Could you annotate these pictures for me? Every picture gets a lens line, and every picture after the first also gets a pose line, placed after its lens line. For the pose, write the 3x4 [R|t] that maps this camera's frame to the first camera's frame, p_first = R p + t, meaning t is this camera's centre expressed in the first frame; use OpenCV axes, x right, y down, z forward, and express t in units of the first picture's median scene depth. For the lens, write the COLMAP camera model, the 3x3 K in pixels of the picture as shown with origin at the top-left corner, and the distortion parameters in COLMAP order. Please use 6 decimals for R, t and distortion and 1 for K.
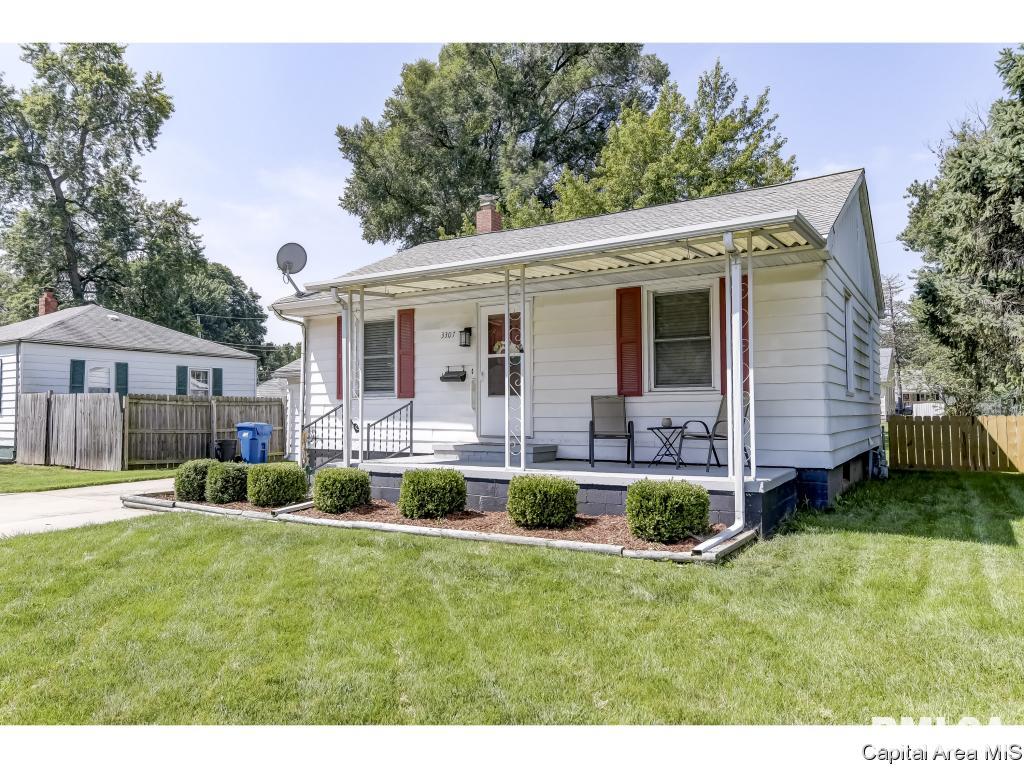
lens RADIAL K [[703.9, 0, 512.1], [0, 703.9, 383.1], [0, 0, 1]] dist [-0.001489, -0.000226]
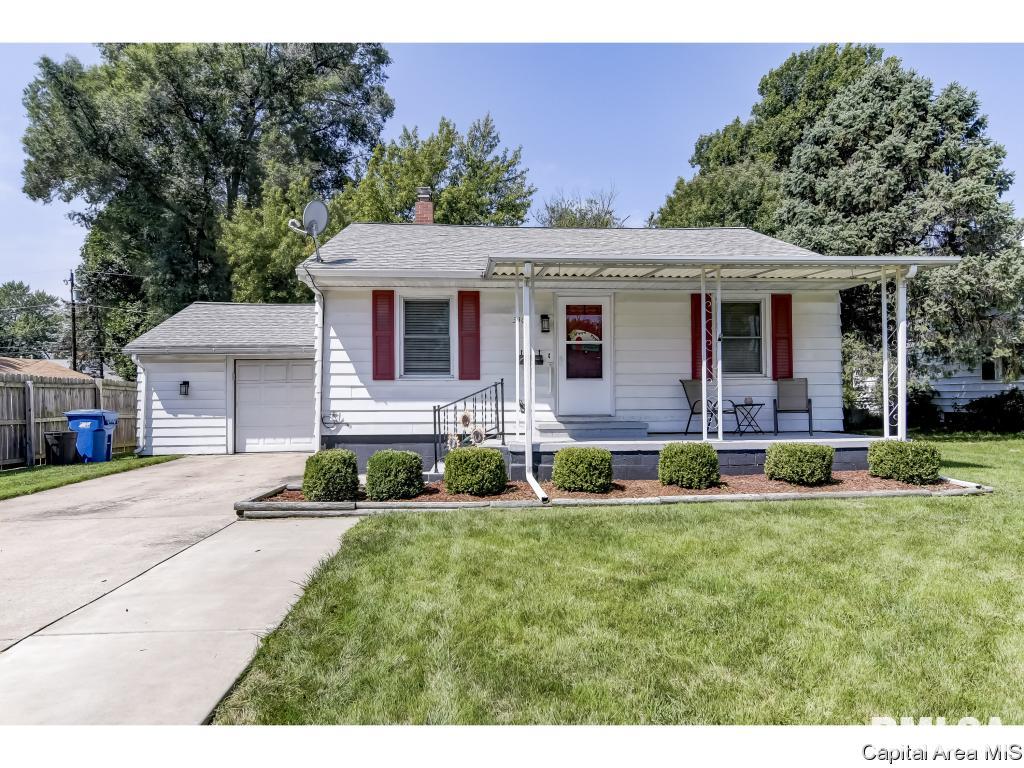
lens RADIAL K [[587.0, 0, 510.4], [0, 587.0, 384.8], [0, 0, 1]] dist [0.009868, -0.002386]
pose [[0.808049, 0.013302, 0.588965, -0.615936], [-0.021343, 0.999750, 0.006702, 0.022009], [-0.588728, -0.017986, 0.808131, 0.301296]]
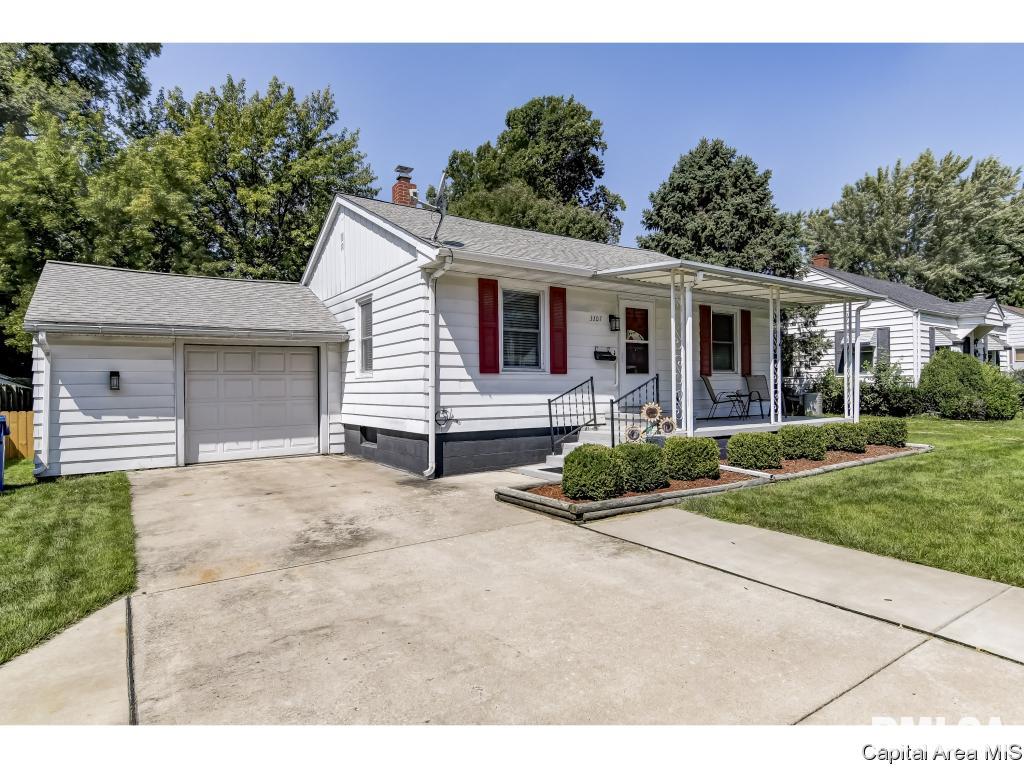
lens RADIAL K [[568.2, 0, 513.1], [0, 568.2, 385.3], [0, 0, 1]] dist [0.009424, -0.000664]
pose [[0.399943, 0.006243, 0.916519, -0.971987], [-0.027557, 0.999607, 0.005217, 0.036534], [-0.916126, -0.027343, 0.399958, 0.754064]]
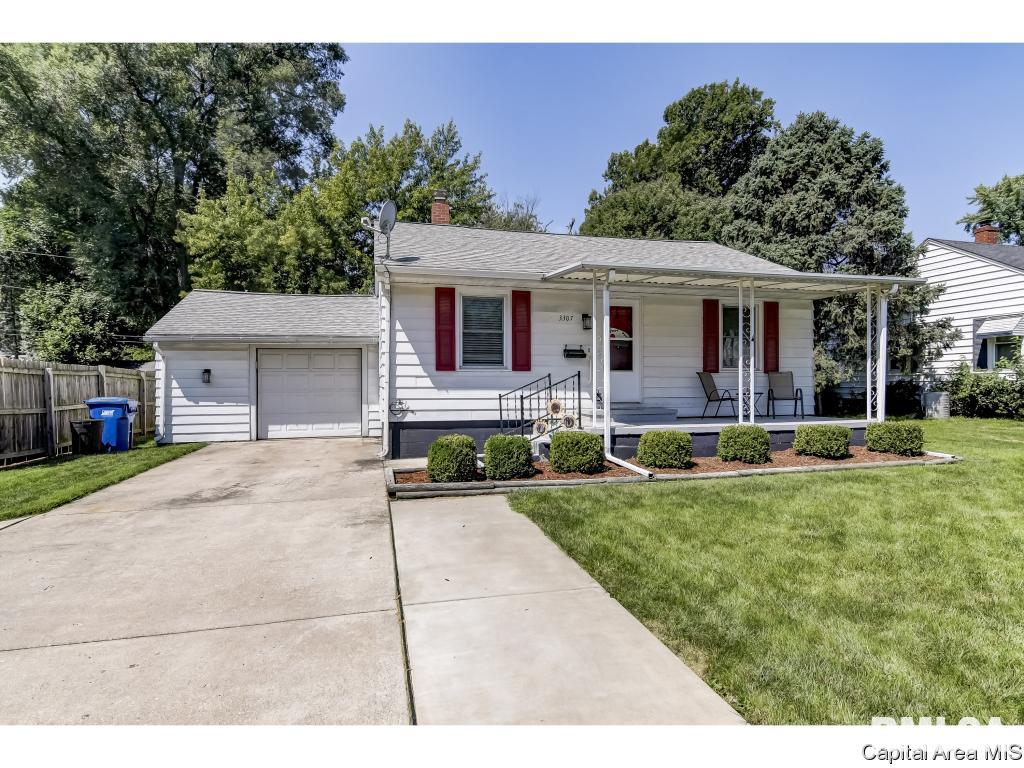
lens RADIAL K [[543.4, 0, 512.1], [0, 543.4, 384.7], [0, 0, 1]] dist [0.012321, -0.010601]
pose [[0.693186, 0.002779, 0.720753, -0.807840], [-0.029515, 0.999263, 0.024534, 0.022994], [-0.720154, -0.038280, 0.692758, 0.429132]]
